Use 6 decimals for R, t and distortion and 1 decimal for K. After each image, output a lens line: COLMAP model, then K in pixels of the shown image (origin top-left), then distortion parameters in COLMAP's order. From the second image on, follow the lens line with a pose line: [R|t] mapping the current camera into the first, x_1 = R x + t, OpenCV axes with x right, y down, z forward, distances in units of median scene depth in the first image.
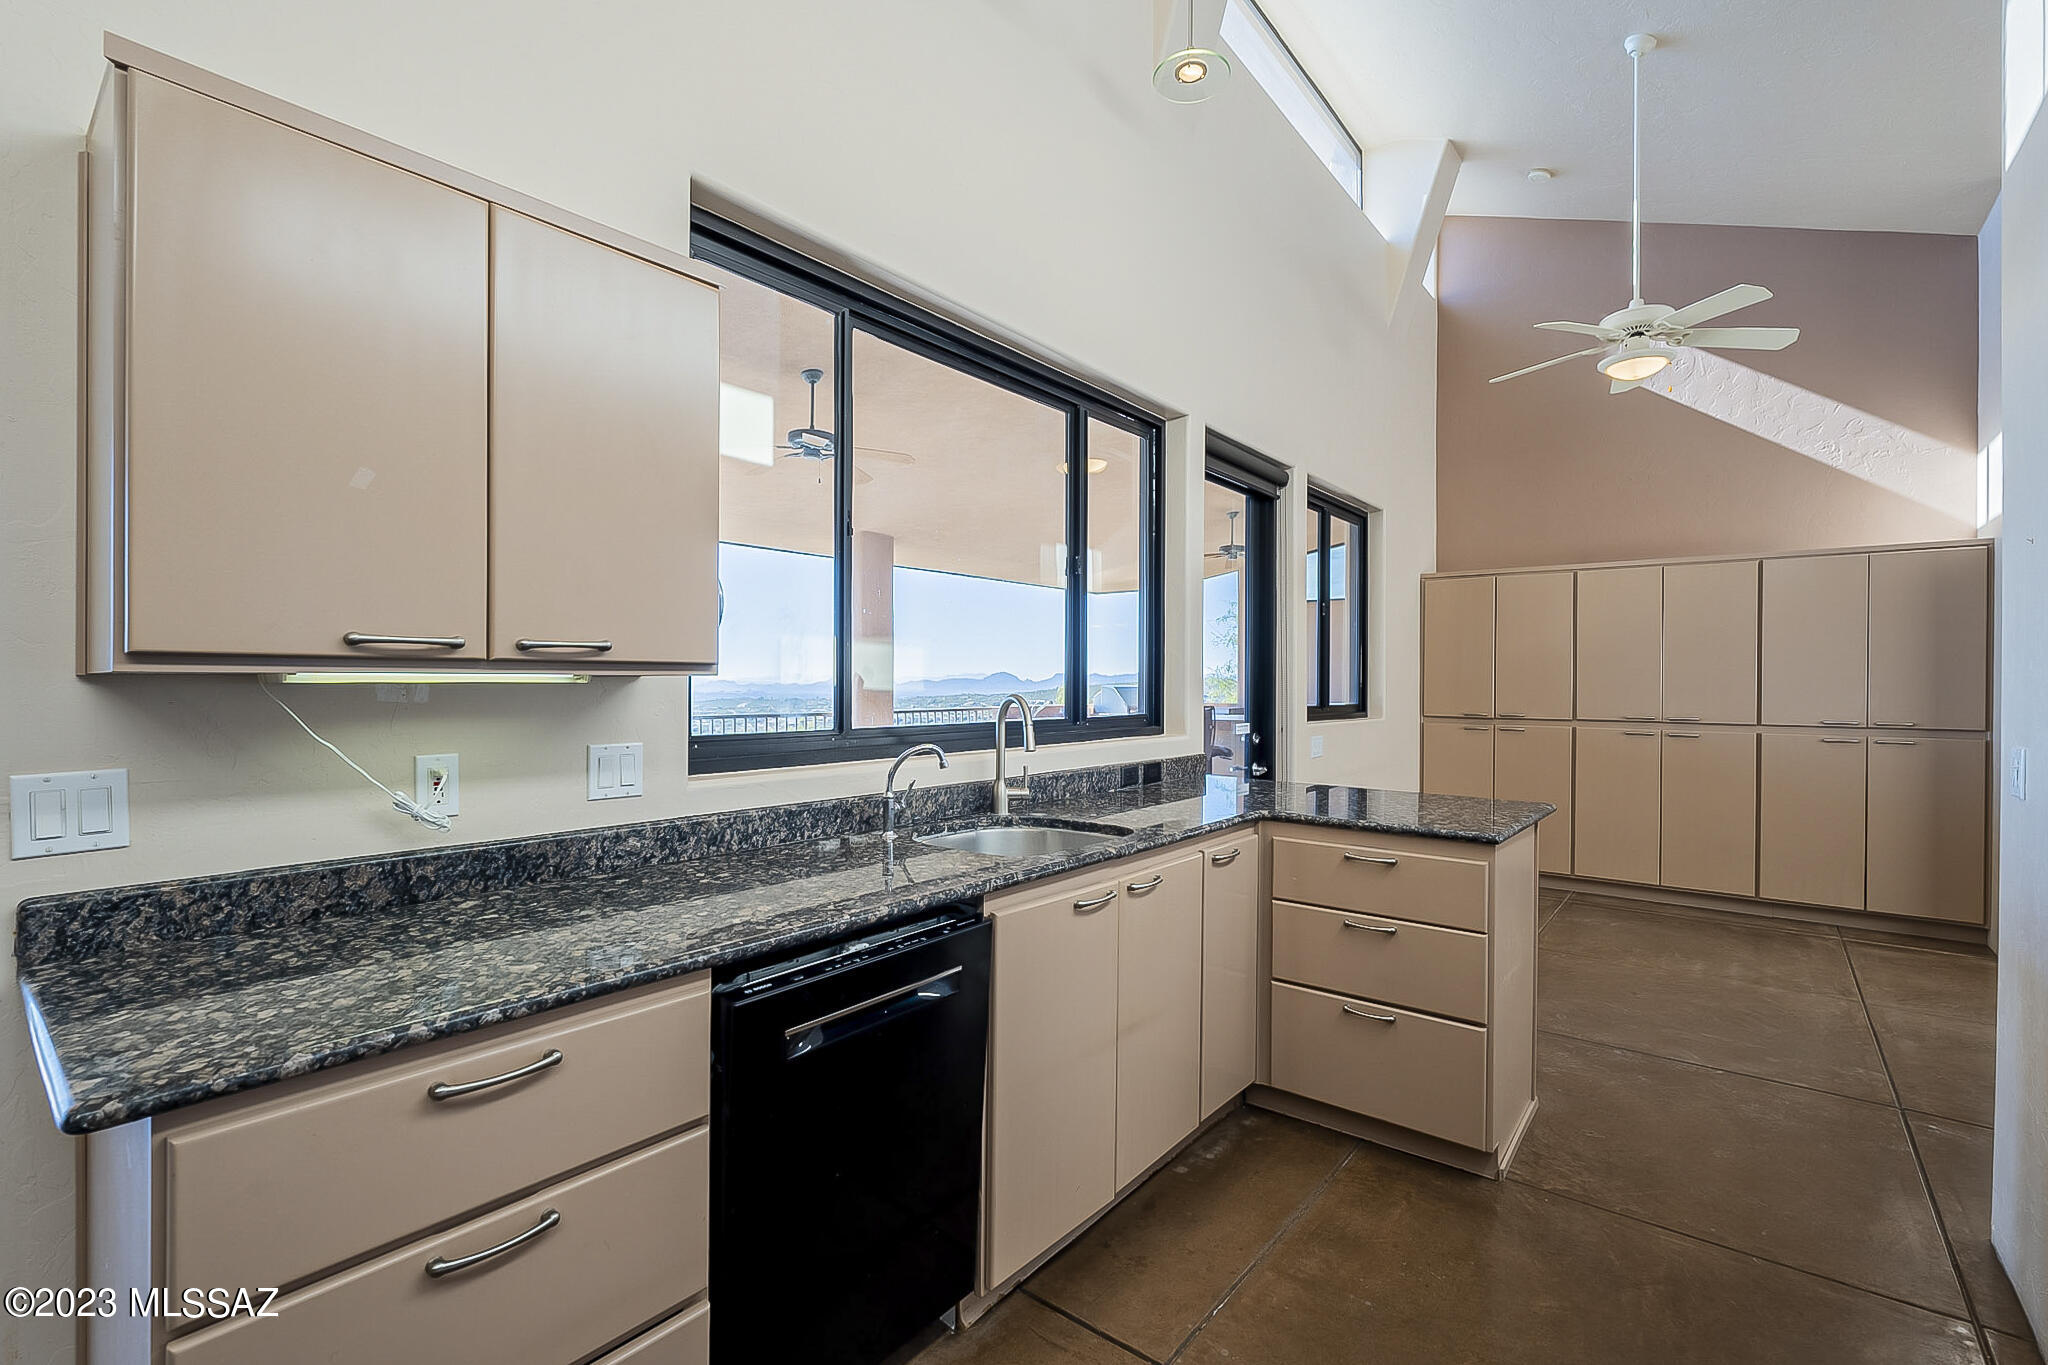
lens RADIAL K [[905.0, 0, 1024.1], [0, 905.0, 680.5], [0, 0, 1]] dist [-0.002832, 0.000269]
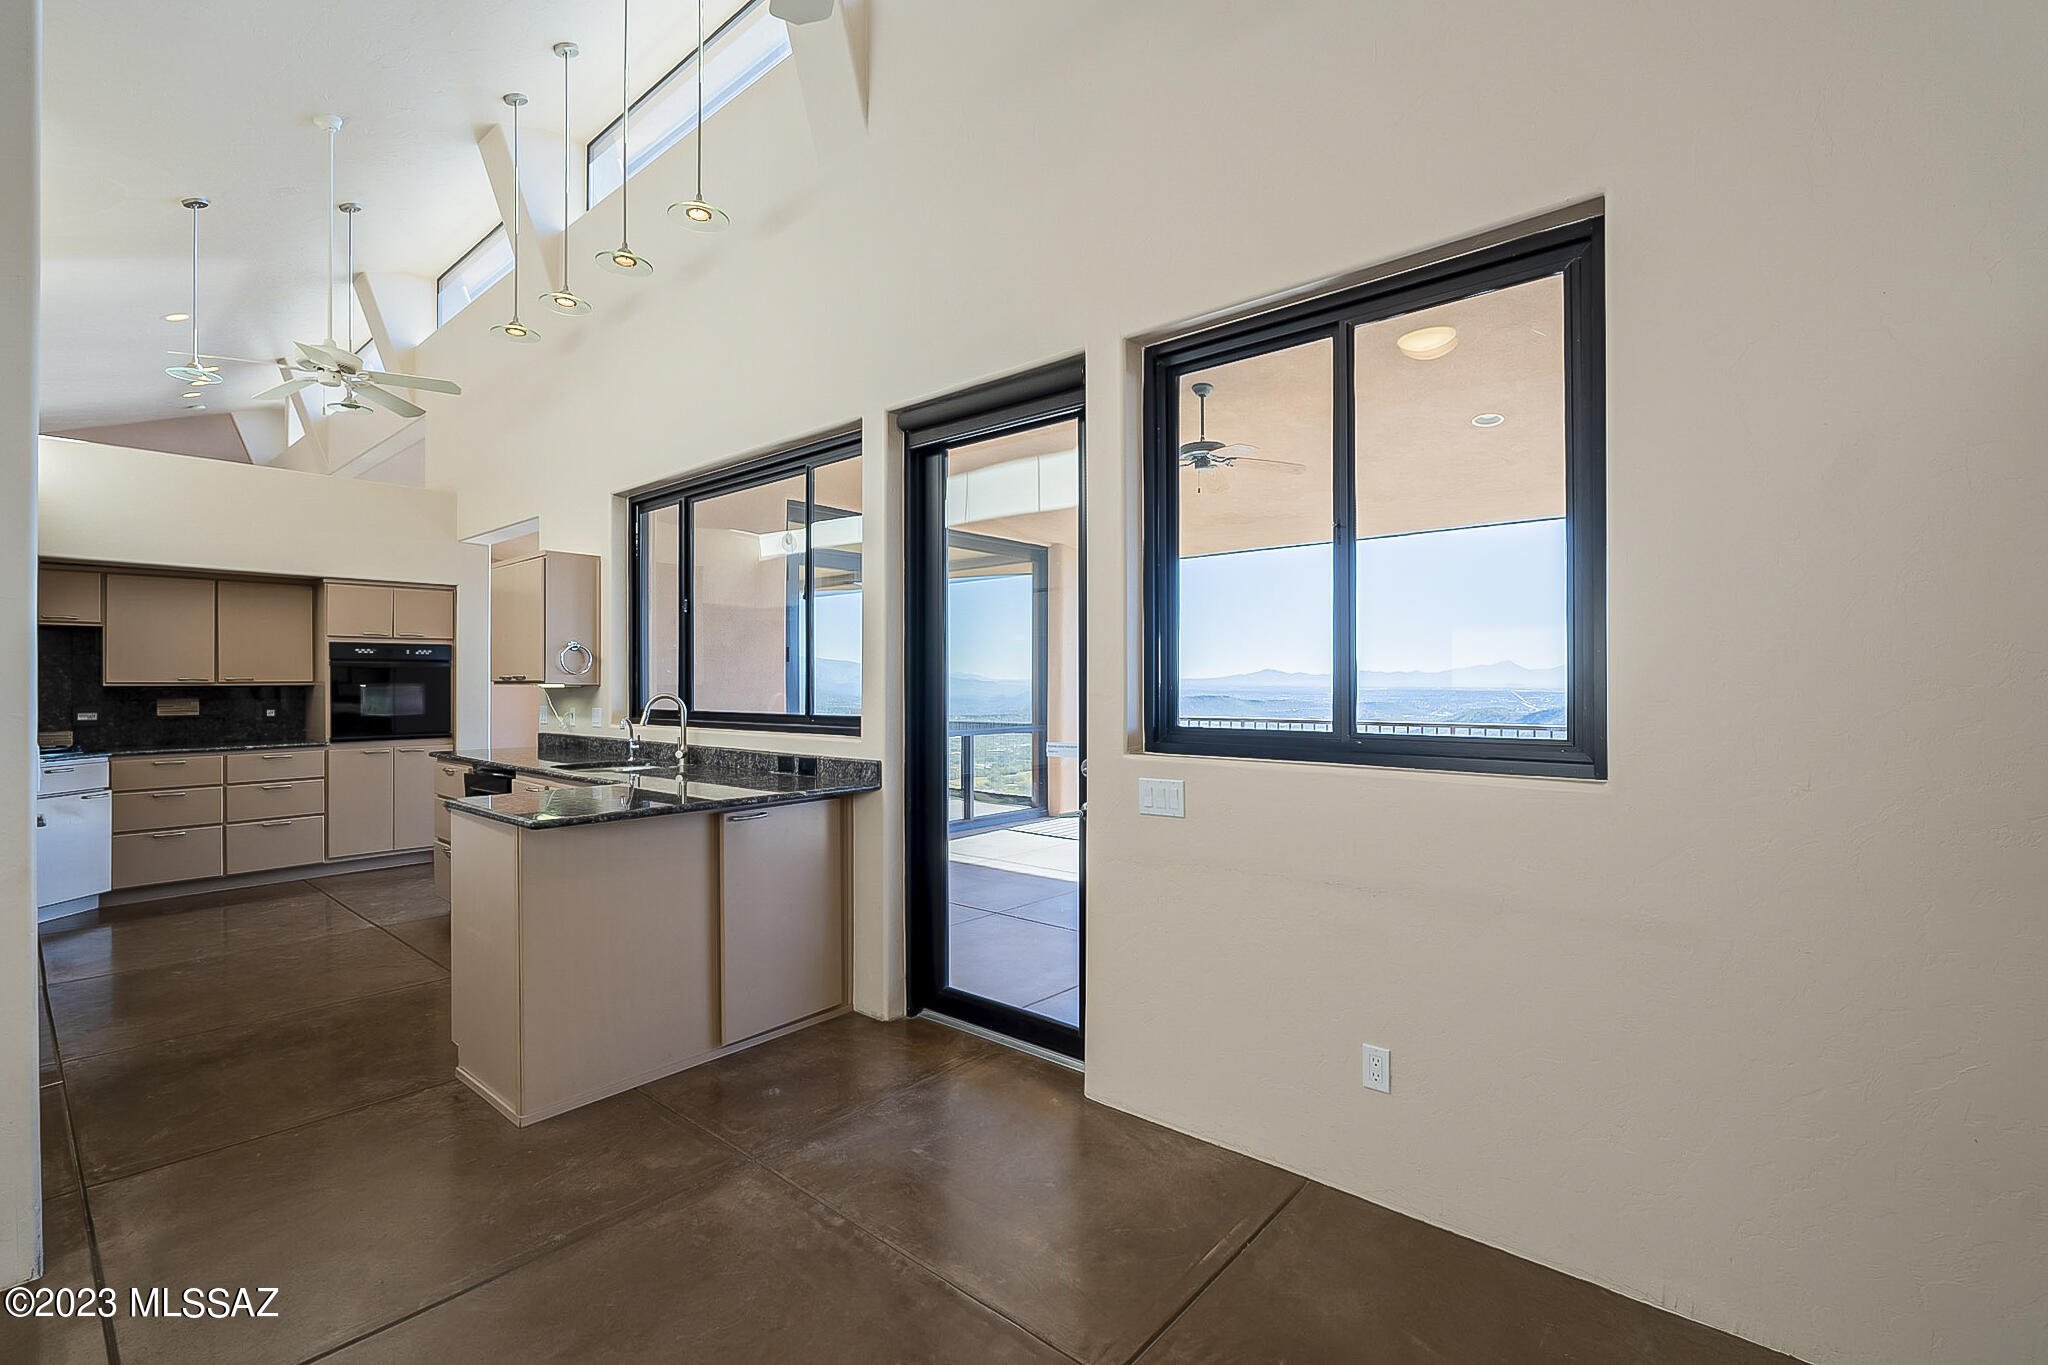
lens RADIAL K [[900.6, 0, 1021.9], [0, 900.6, 683.9], [0, 0, 1]] dist [-0.001752, -0.000504]
pose [[-0.026006, -0.005539, -0.999646, 1.718108], [0.001883, 0.999983, -0.005590, 0.008629], [0.999660, -0.002028, -0.025995, 1.769494]]
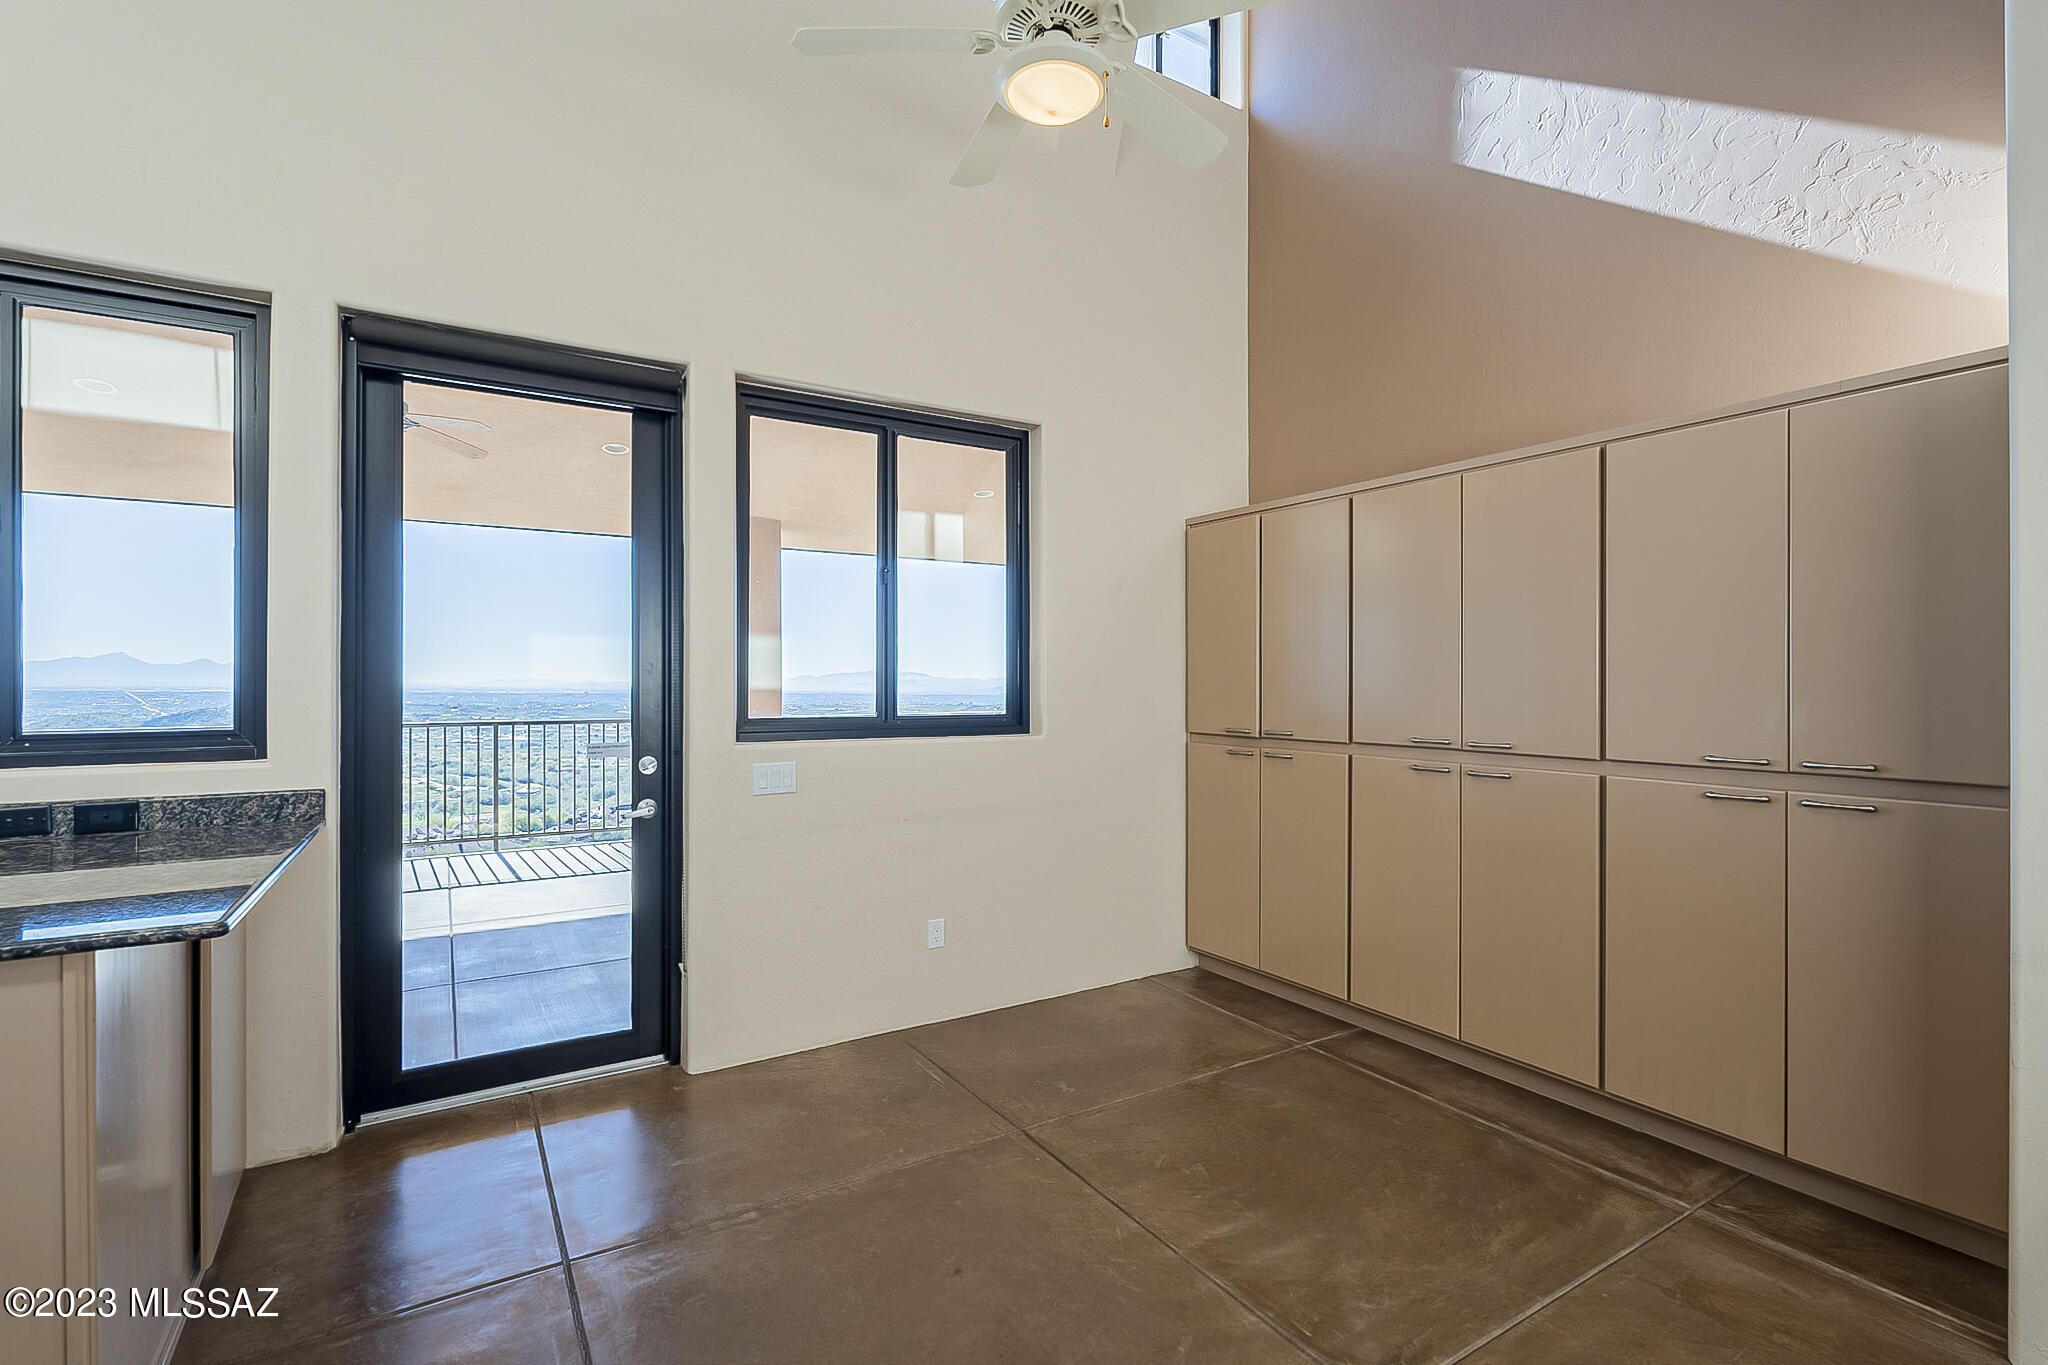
lens RADIAL K [[928.7, 0, 1024.0], [0, 928.7, 682.5], [0, 0, 1]] dist [-0.003671, -0.000478]
pose [[0.944583, -0.005019, -0.328233, 1.397166], [0.005151, 0.999987, -0.000469, 0.005912], [0.328231, -0.001248, 0.944597, 0.791767]]
